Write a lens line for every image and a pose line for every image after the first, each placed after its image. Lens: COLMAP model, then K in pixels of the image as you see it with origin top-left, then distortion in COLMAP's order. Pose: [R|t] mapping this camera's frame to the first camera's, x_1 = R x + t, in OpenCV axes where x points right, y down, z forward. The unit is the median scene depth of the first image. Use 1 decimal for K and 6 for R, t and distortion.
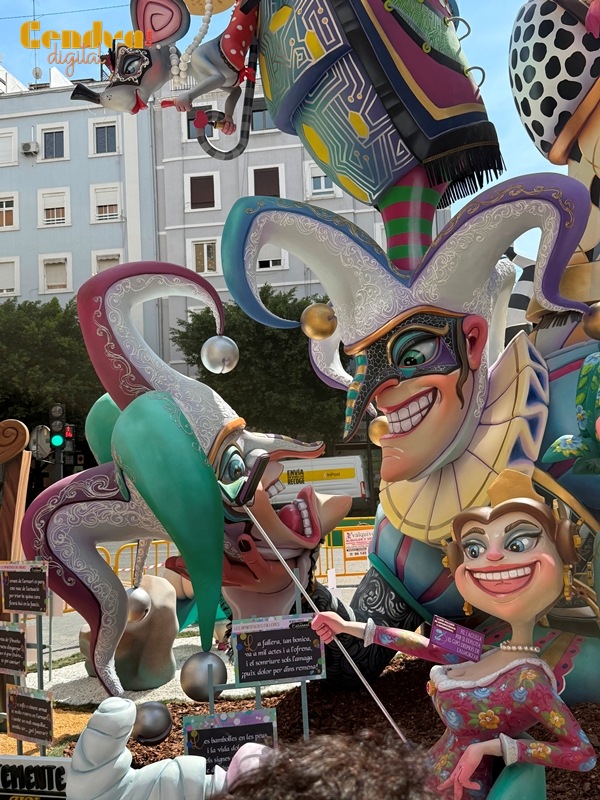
lens RADIAL K [[835.5, 0, 296.9], [0, 835.5, 404.5], [0, 0, 1]] dist [0.165662, -0.364808]
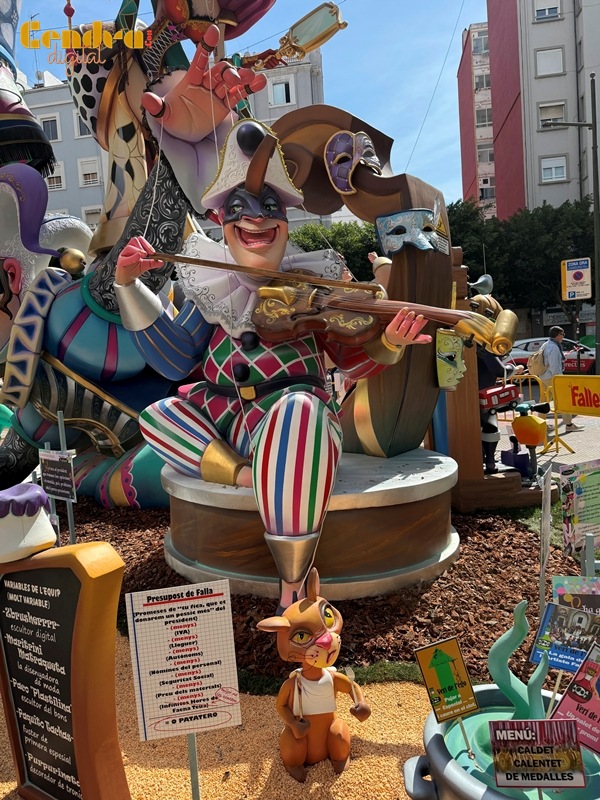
lens RADIAL K [[567.1, 0, 300.0], [0, 567.1, 400.0], [0, 0, 1]] dist [0.003239, -0.005121]
pose [[0.998804, -0.039502, 0.028804, 0.209793], [0.034451, 0.986743, 0.158593, 0.000932], [-0.034687, -0.157411, 0.986924, -0.026283]]
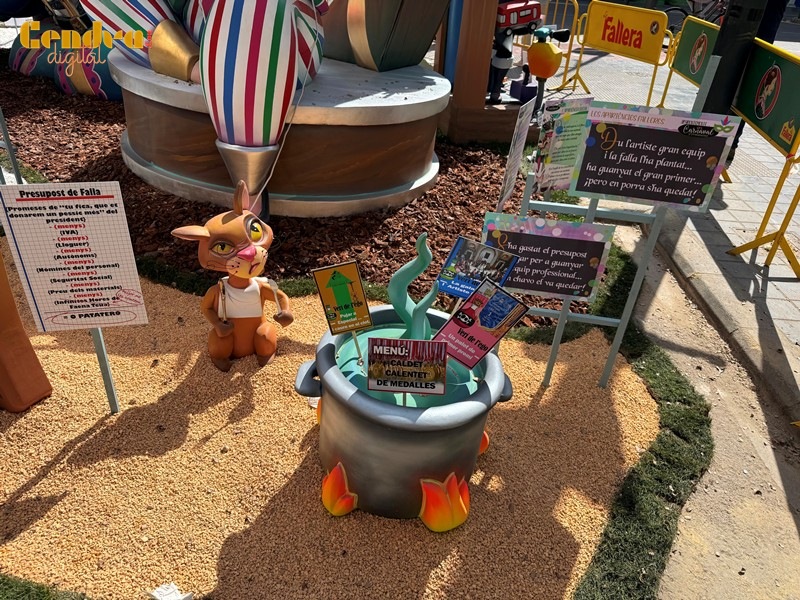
lens RADIAL K [[572.3, 0, 376.7], [0, 572.3, 288.7], [0, 0, 1]] dist [0.094092, -0.123780]
pose [[0.989845, 0.023954, 0.140119, 0.233292], [-0.101356, 0.810054, 0.577529, 0.006286], [-0.099670, -0.585866, 0.804255, -0.015777]]
